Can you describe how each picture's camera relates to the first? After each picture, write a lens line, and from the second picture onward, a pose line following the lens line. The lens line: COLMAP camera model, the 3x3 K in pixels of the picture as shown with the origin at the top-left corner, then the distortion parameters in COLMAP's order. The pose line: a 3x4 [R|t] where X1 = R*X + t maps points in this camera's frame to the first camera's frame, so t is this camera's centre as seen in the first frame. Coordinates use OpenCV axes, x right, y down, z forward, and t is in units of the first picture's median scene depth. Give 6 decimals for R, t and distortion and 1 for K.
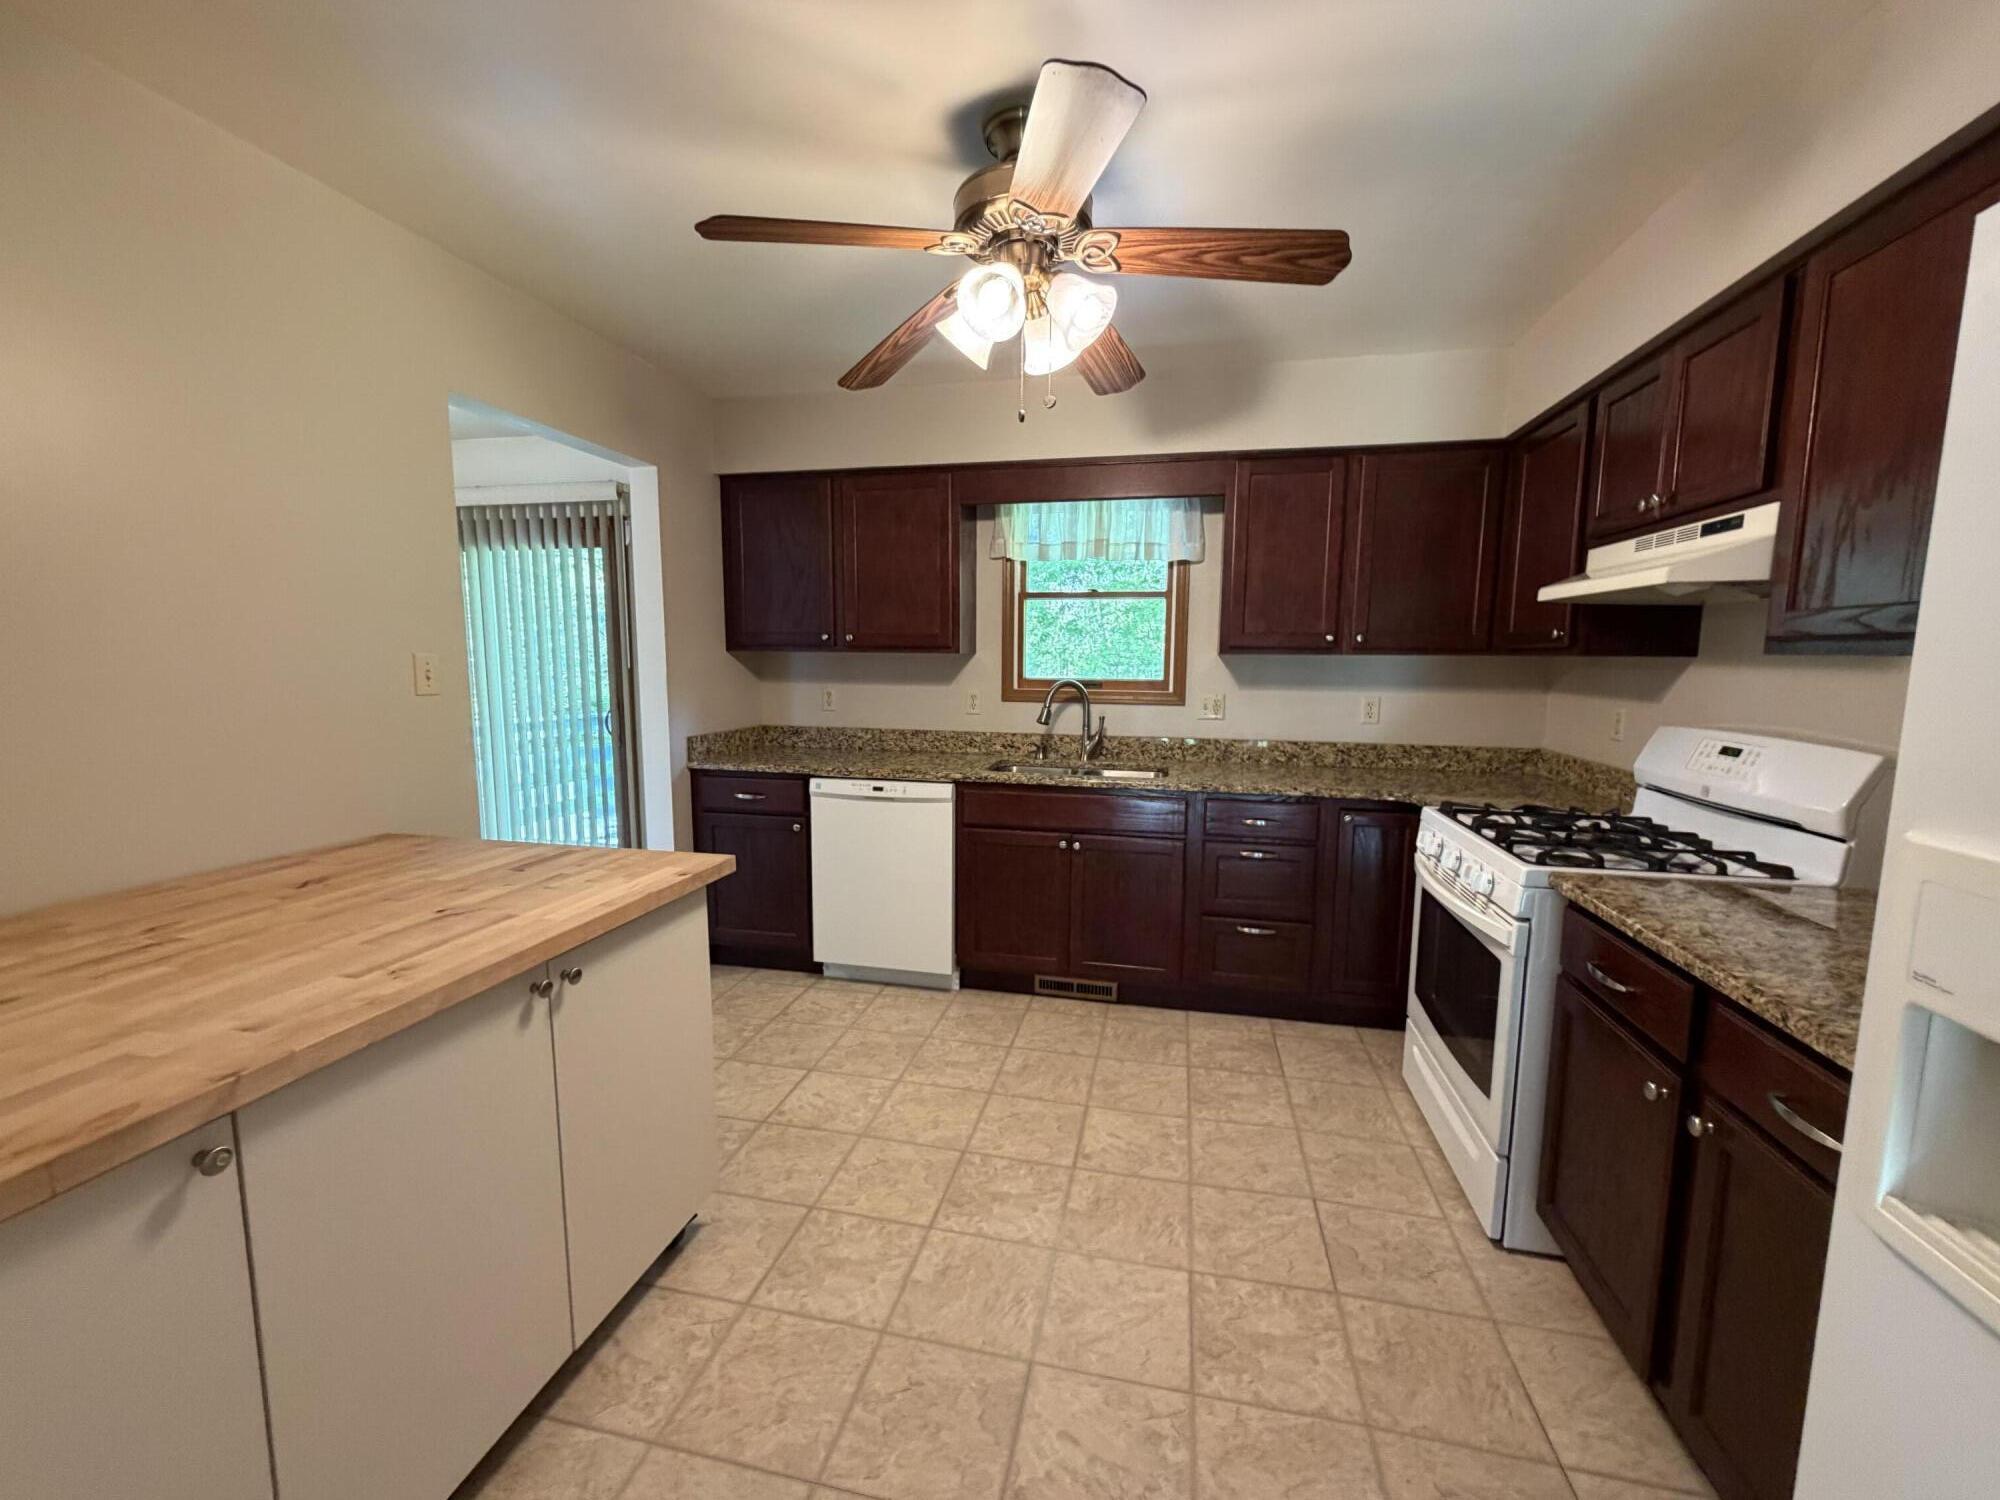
lens RADIAL K [[800.3, 0, 1002.3], [0, 800.3, 755.2], [0, 0, 1]] dist [-0.001025, 0.000662]
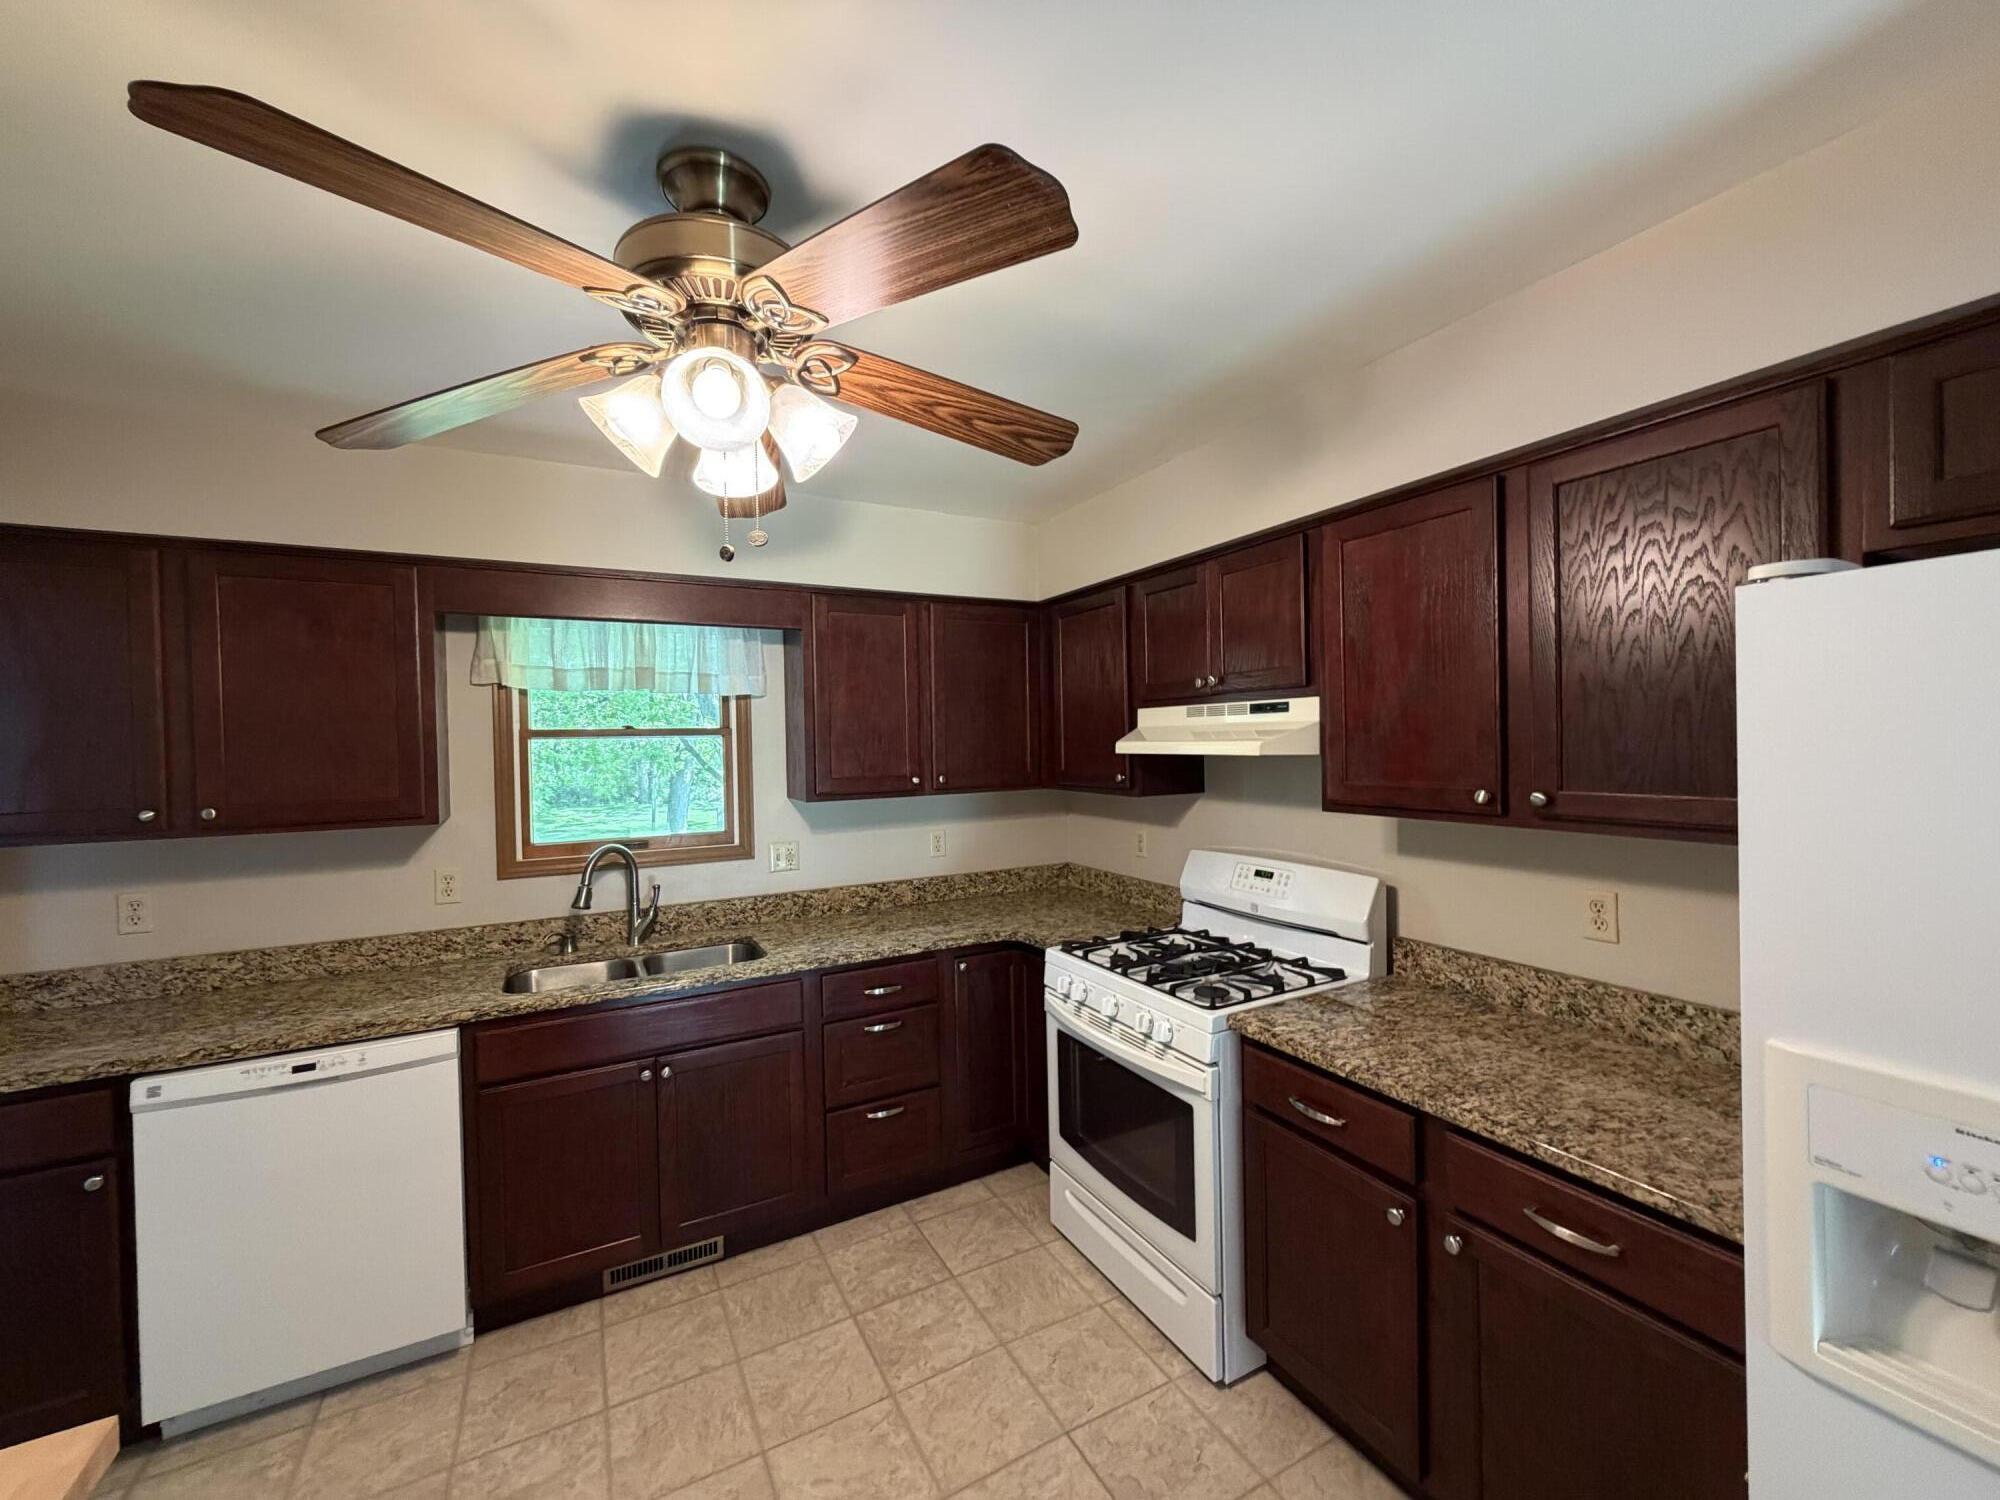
lens RADIAL K [[800.3, 0, 1007.5], [0, 800.3, 753.0], [0, 0, 1]] dist [-0.001025, 0.000662]
pose [[0.752886, -0.033253, 0.657311, -0.156188], [0.107286, 0.991565, -0.072723, -0.099194], [-0.649348, 0.125272, 0.750103, 0.190882]]
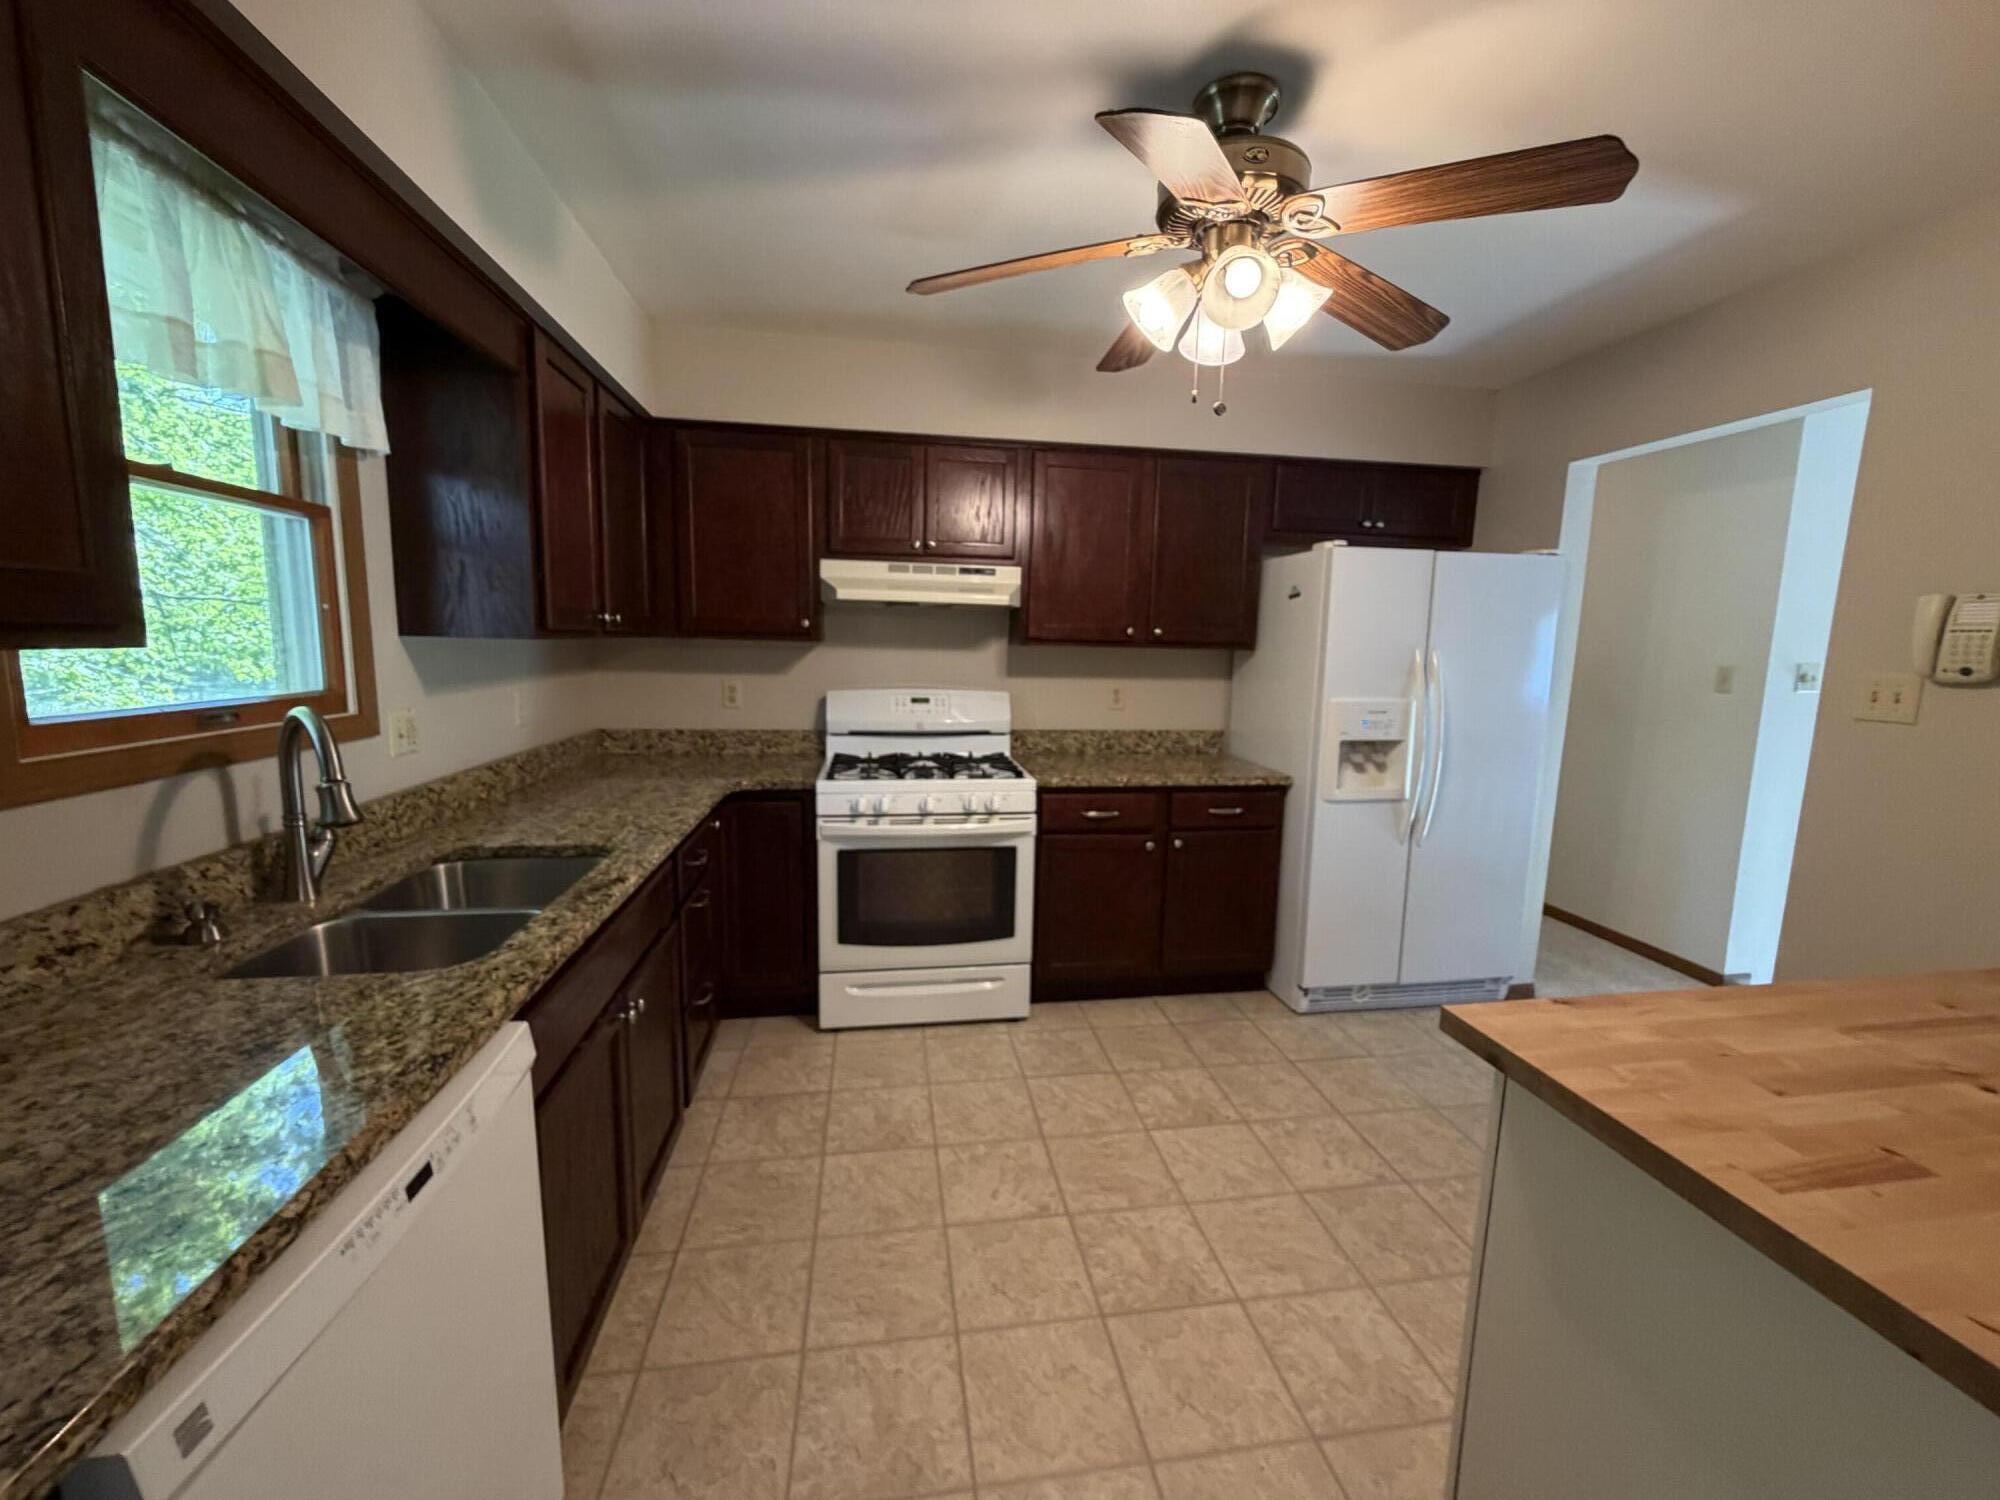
lens RADIAL K [[800.3, 0, 1009.8], [0, 800.3, 758.9], [0, 0, 1]] dist [-0.001025, 0.000662]
pose [[-0.374352, -0.152274, 0.914698, -0.479620], [0.089540, 0.975879, 0.199104, -0.136039], [-0.922953, 0.156438, -0.351688, 0.966805]]
